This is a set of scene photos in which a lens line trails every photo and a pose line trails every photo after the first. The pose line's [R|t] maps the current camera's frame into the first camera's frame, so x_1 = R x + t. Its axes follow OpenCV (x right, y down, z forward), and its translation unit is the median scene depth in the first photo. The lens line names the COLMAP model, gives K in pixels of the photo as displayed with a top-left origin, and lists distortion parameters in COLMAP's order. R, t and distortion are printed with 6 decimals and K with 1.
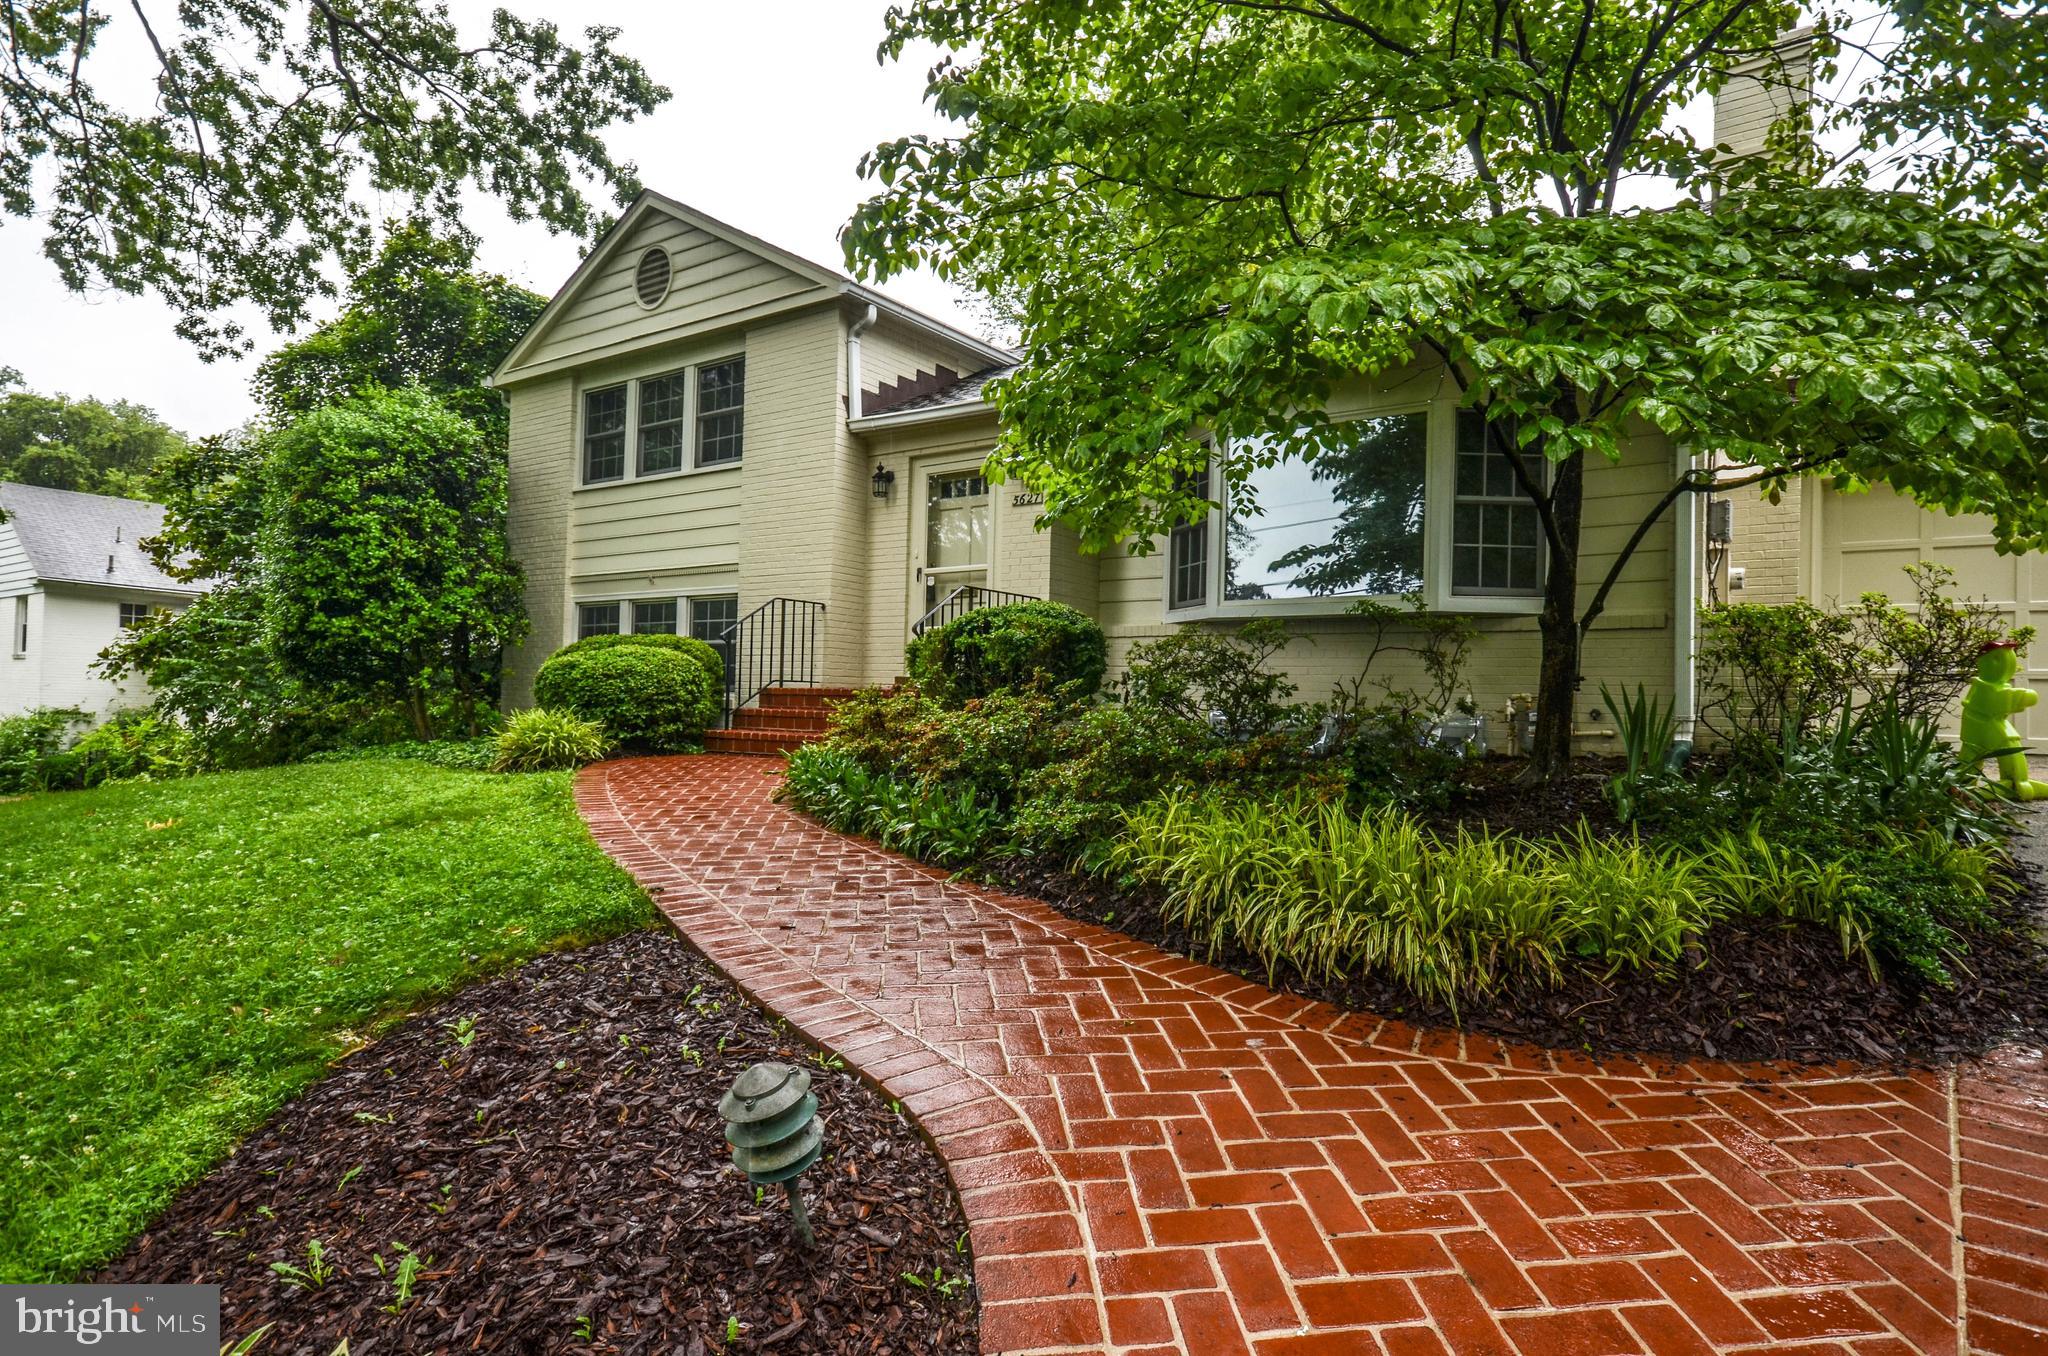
lens RADIAL K [[1059.1, 0, 1034.4], [0, 1059.1, 691.0], [0, 0, 1]] dist [0.009451, 0.002244]
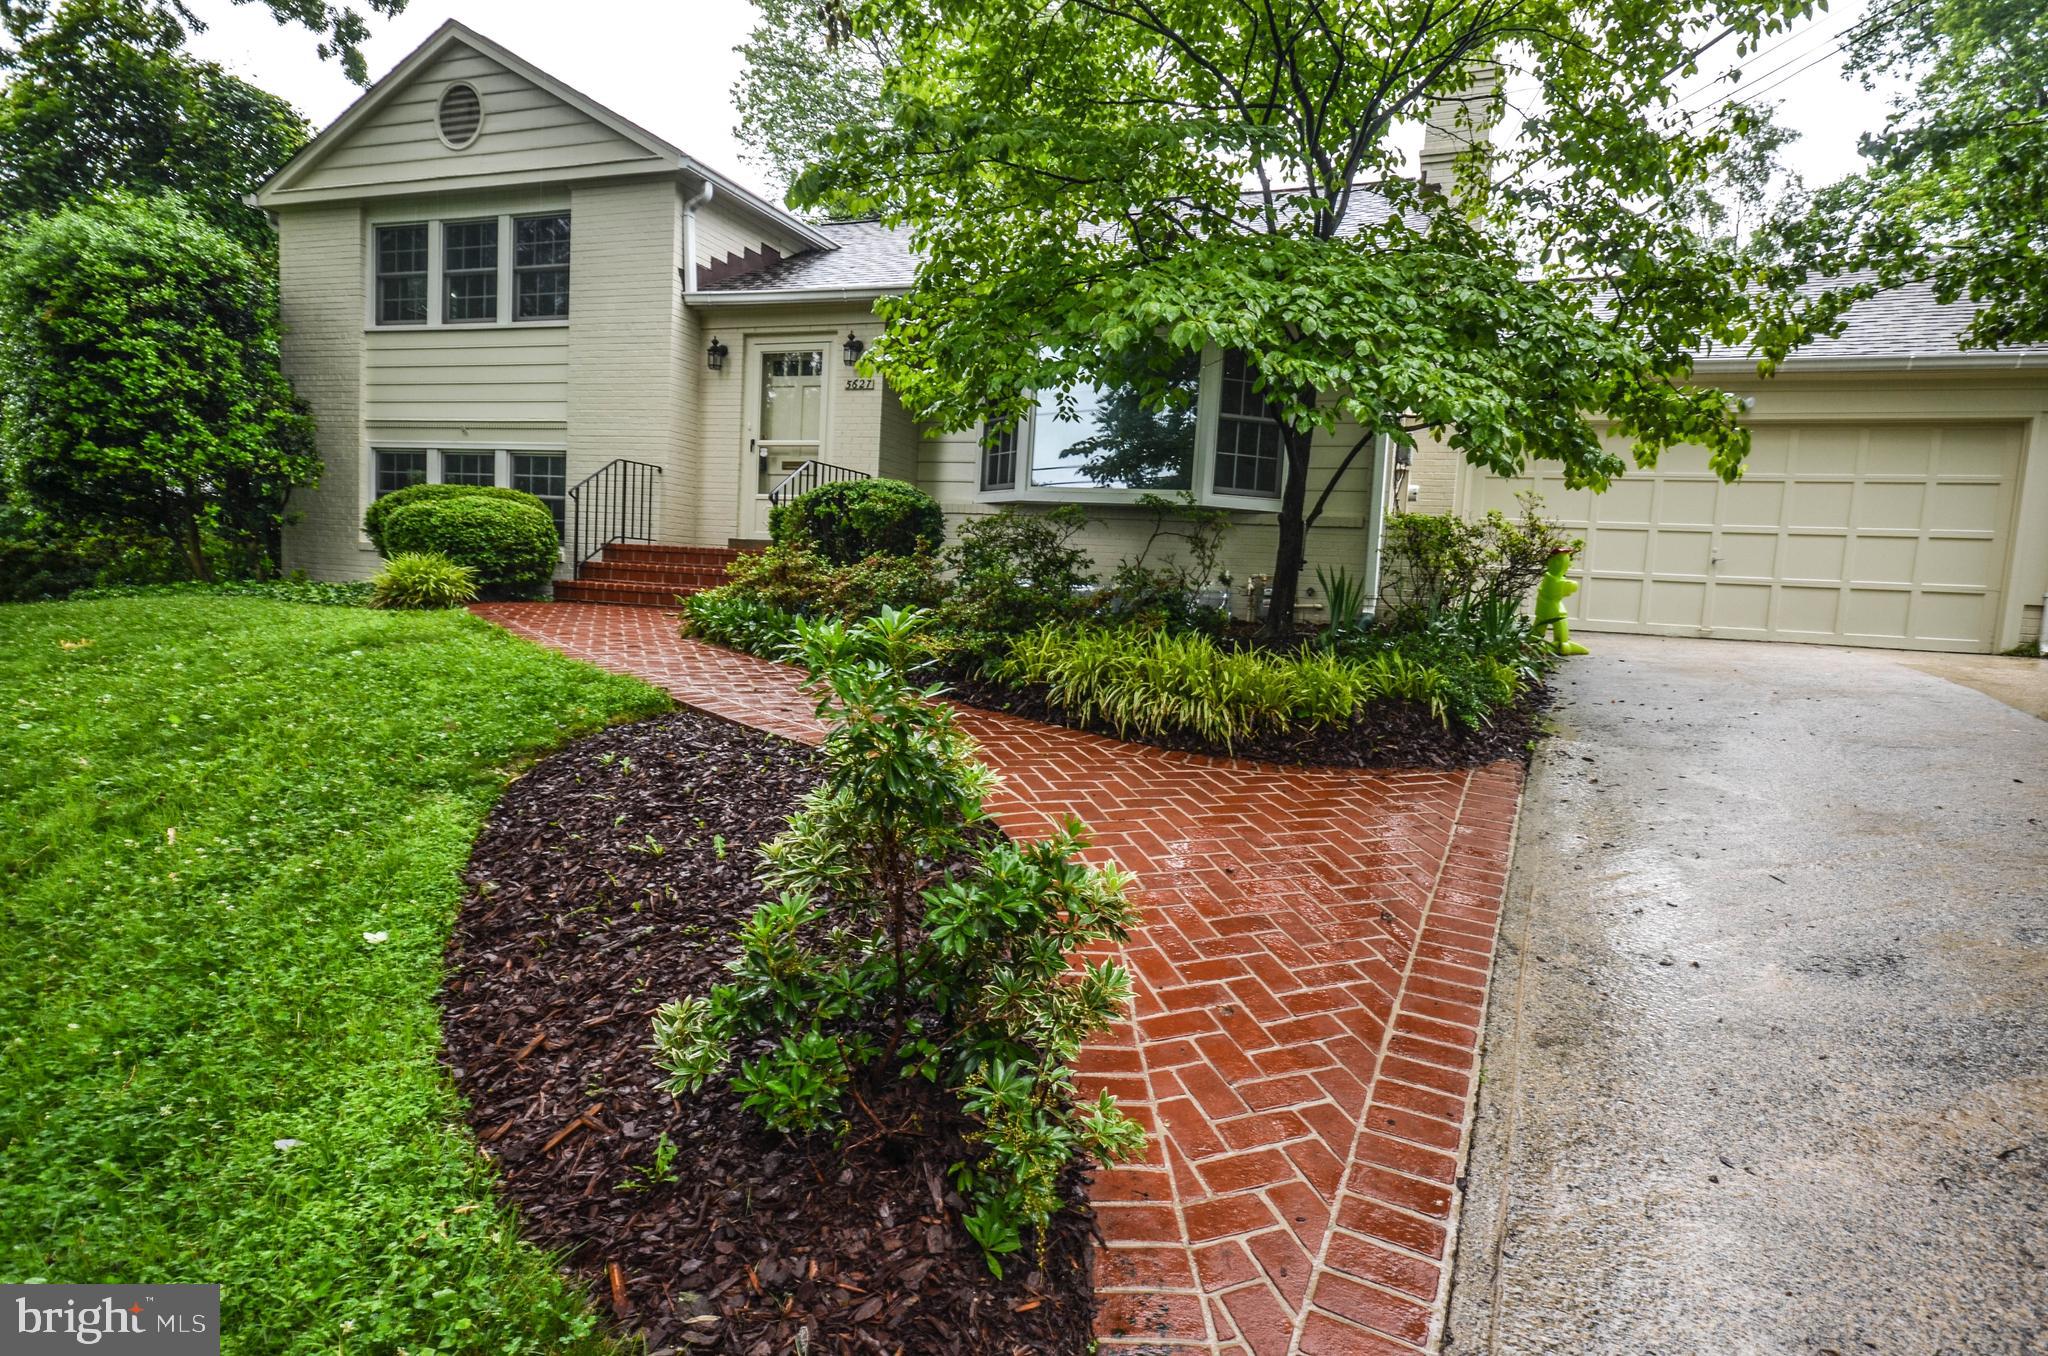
lens RADIAL K [[1137.1, 0, 1018.9], [0, 1137.1, 661.6], [0, 0, 1]] dist [0.014055, -0.003154]
pose [[0.971118, 0.021107, 0.237666, -0.126048], [-0.040214, 0.996309, 0.075832, 0.012823], [-0.235189, -0.083200, 0.968382, -0.231159]]
